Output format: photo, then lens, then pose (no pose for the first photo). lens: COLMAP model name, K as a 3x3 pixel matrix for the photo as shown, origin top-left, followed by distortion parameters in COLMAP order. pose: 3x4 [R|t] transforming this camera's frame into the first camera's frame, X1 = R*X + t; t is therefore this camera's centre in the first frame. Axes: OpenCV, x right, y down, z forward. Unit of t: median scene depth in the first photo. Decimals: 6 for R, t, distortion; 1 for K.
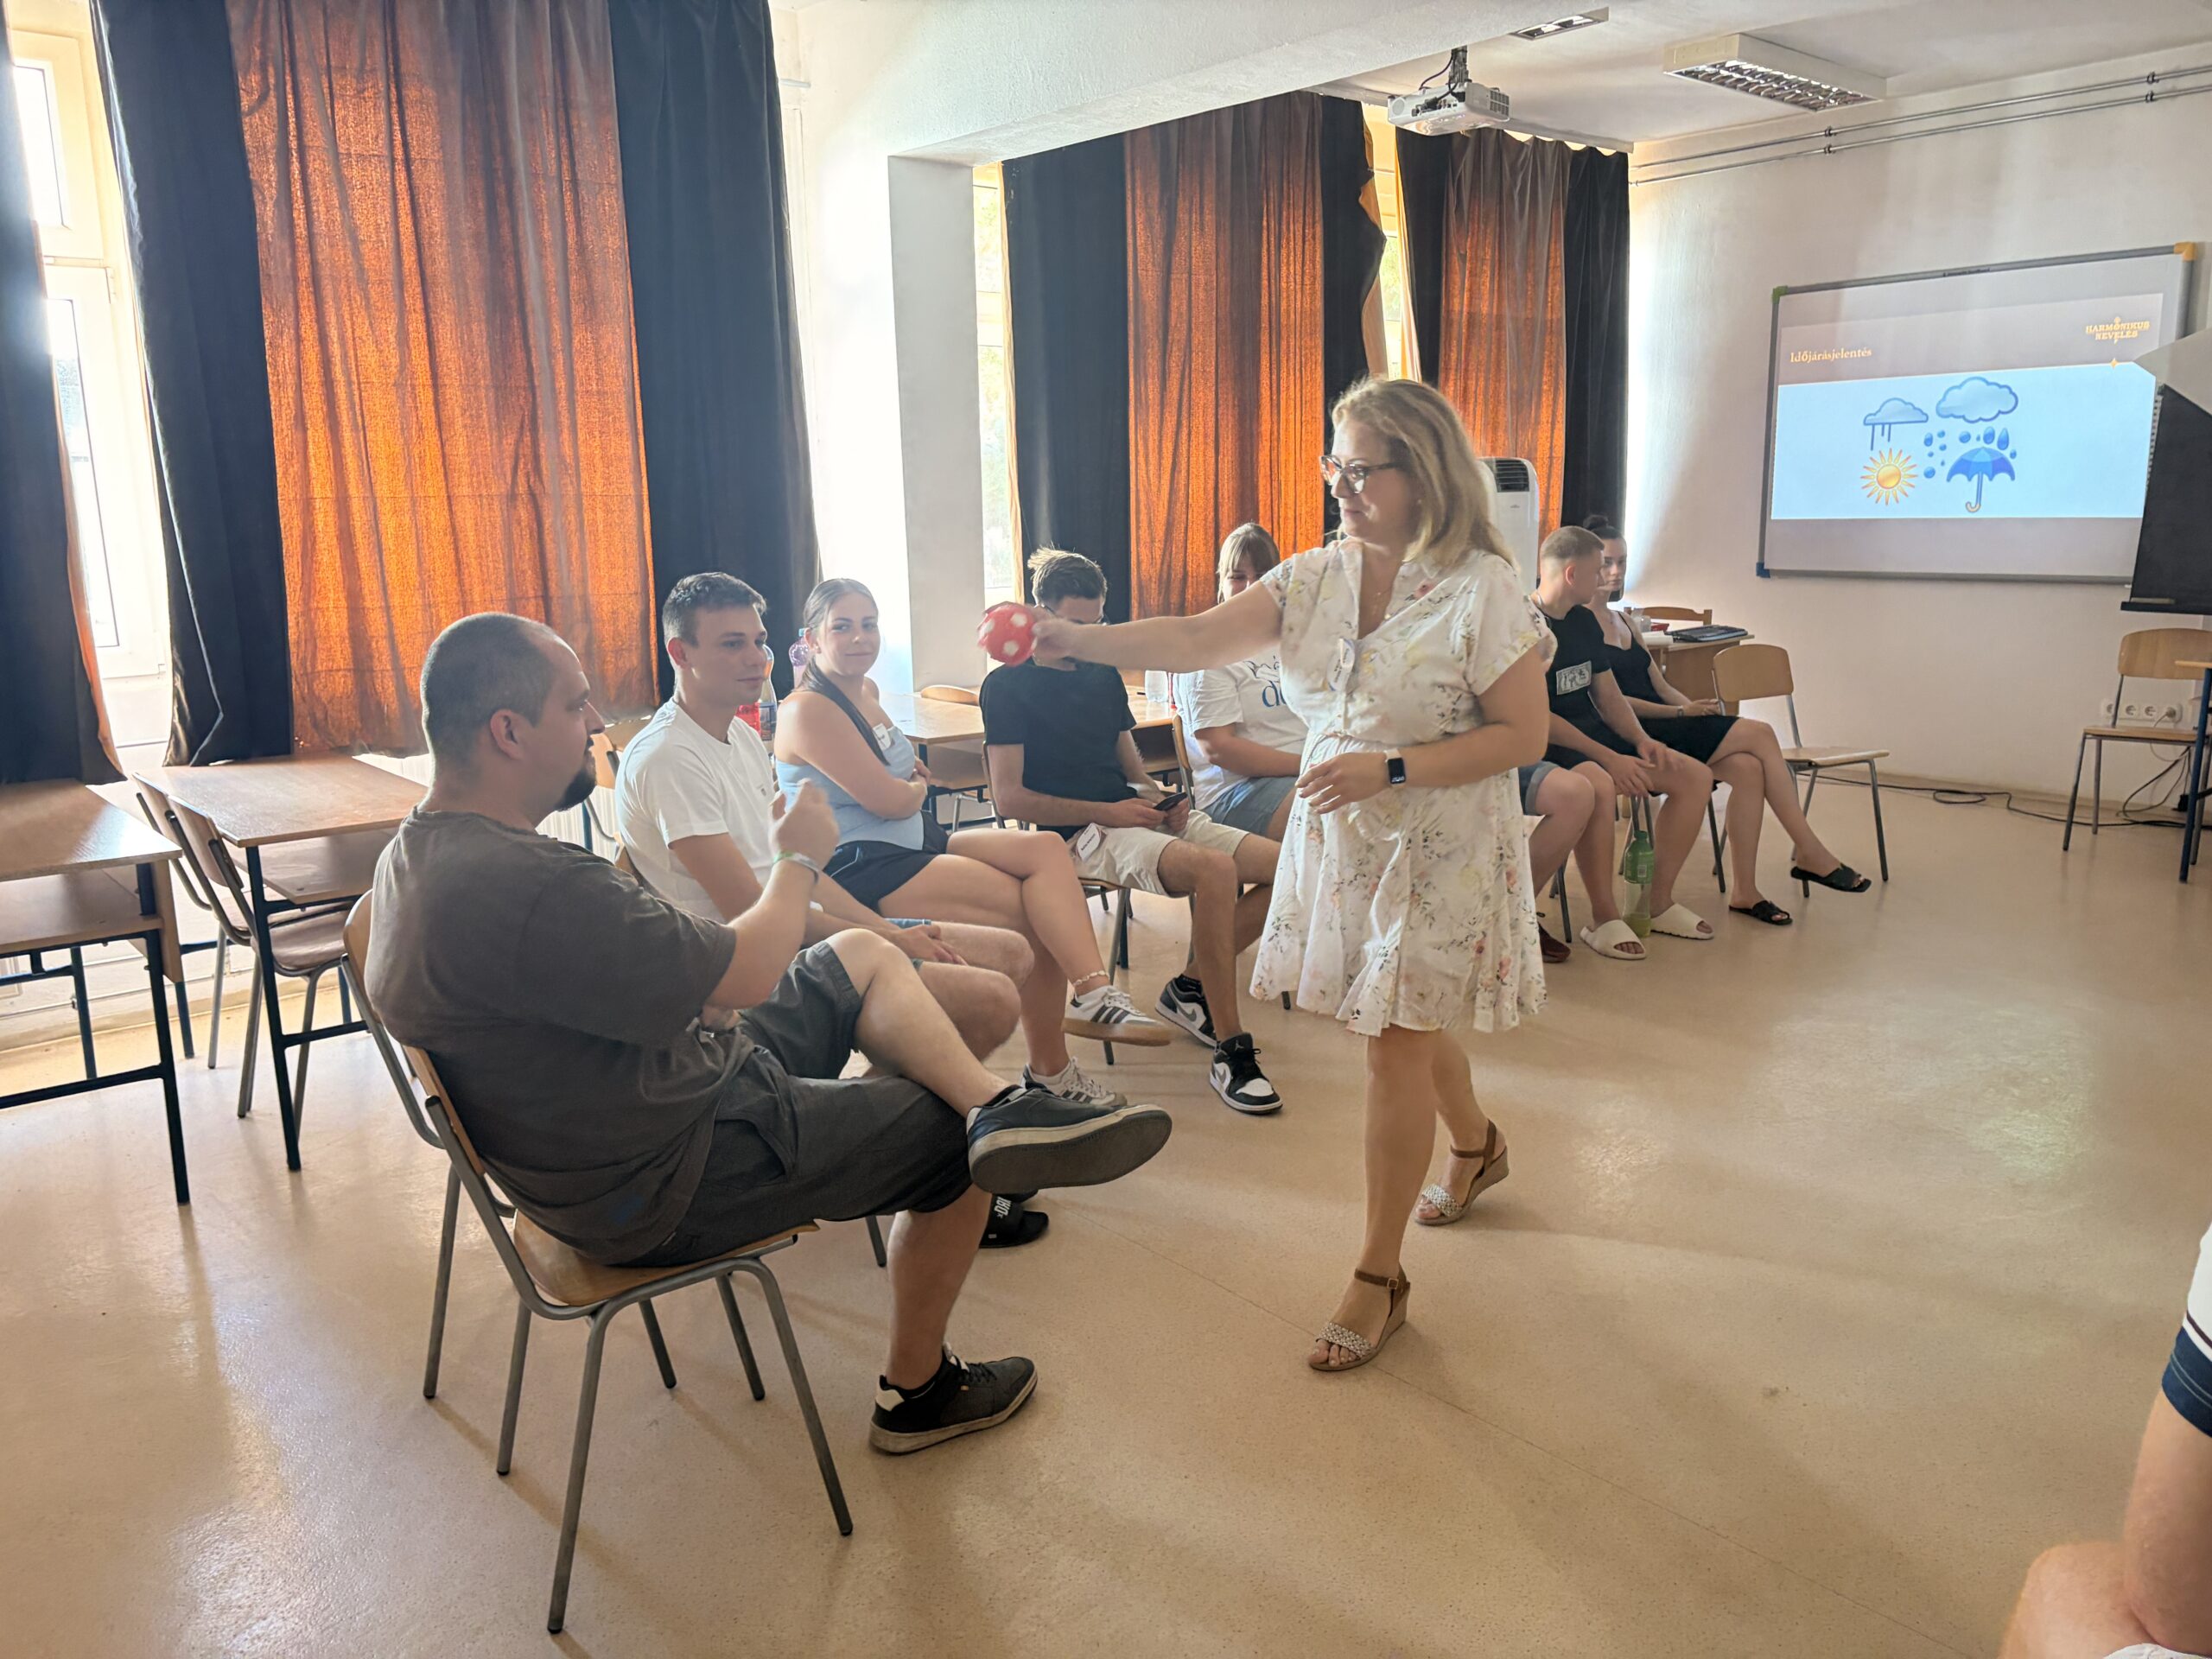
lens RADIAL K [[1691.3, 0, 1103.4], [0, 1691.3, 828.3], [0, 0, 1]] dist [0.037441, -0.045581]
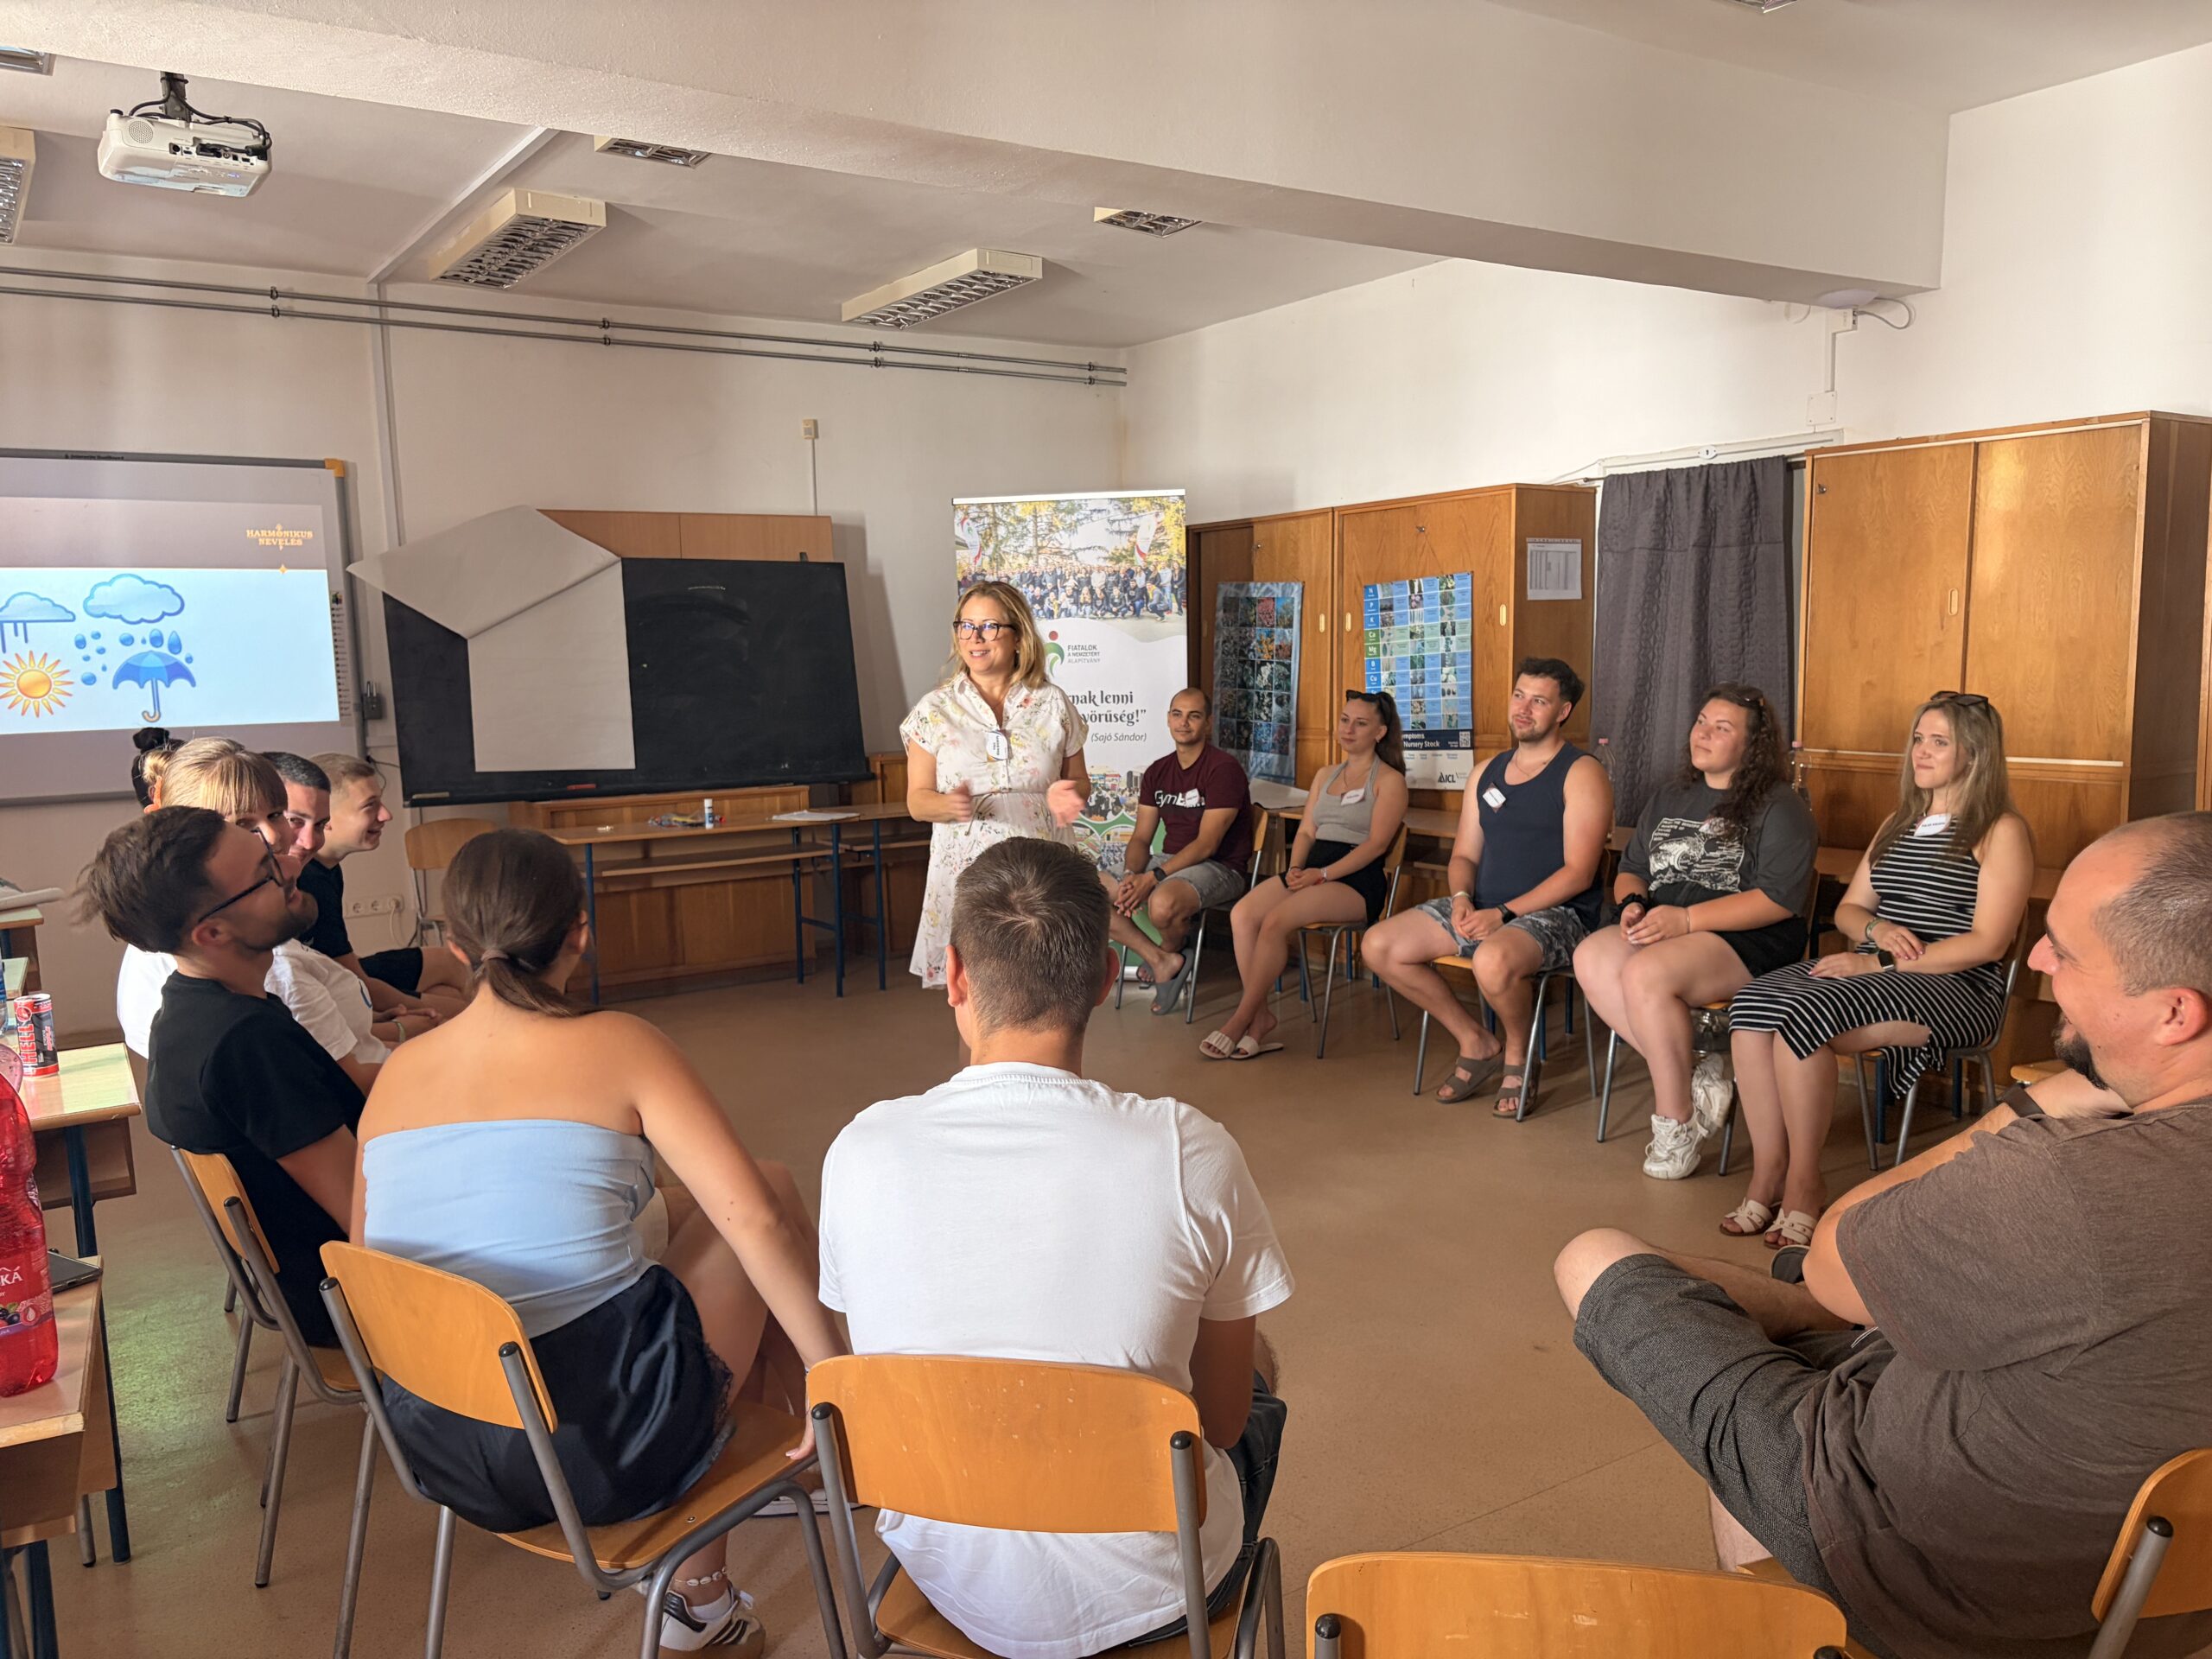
lens RADIAL K [[1691.3, 0, 1105.2], [0, 1691.3, 840.5], [0, 0, 1]] dist [0.037441, -0.045581]
pose [[0.147244, -0.096670, 0.984365, -0.307647], [0.211329, 0.975306, 0.064170, -0.076765], [-0.966260, 0.198576, 0.164038, 0.383045]]
